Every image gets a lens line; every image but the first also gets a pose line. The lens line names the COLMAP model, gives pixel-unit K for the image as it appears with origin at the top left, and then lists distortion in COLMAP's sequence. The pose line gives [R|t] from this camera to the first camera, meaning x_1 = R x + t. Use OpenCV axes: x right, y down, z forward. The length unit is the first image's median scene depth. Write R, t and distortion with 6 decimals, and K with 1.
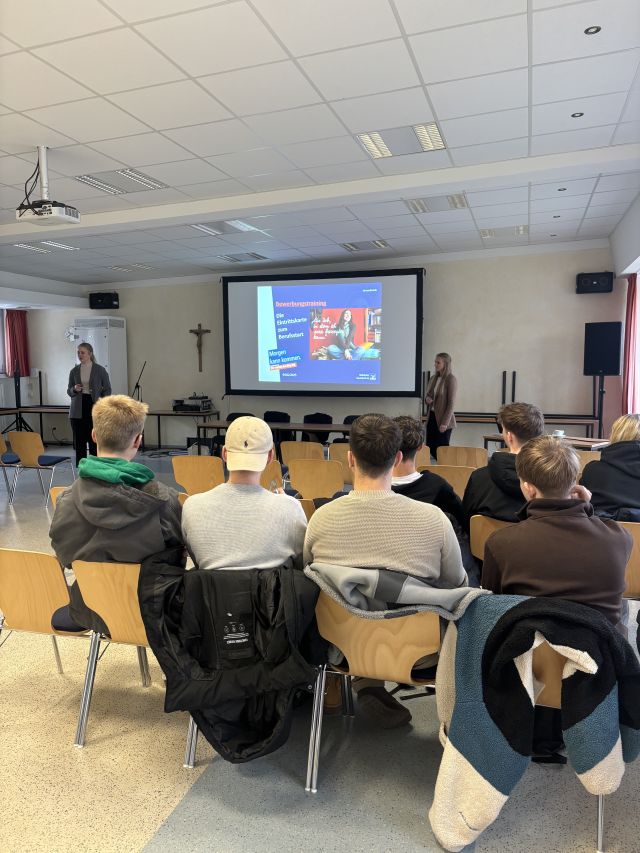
lens RADIAL K [[636.9, 0, 318.9], [0, 636.9, 427.6], [0, 0, 1]] dist [0.013404, 0.000570]
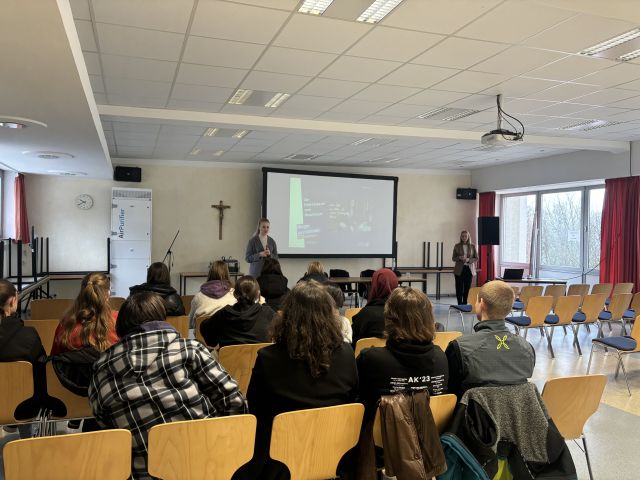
lens RADIAL K [[477.9, 0, 320.3], [0, 477.9, 240.3], [0, 0, 1]] dist [0.013404, 0.000570]
pose [[0.767034, 0.004929, 0.641588, -0.698072], [0.043549, 0.997264, -0.059726, -0.025302], [-0.640127, 0.073753, 0.764721, 0.197195]]
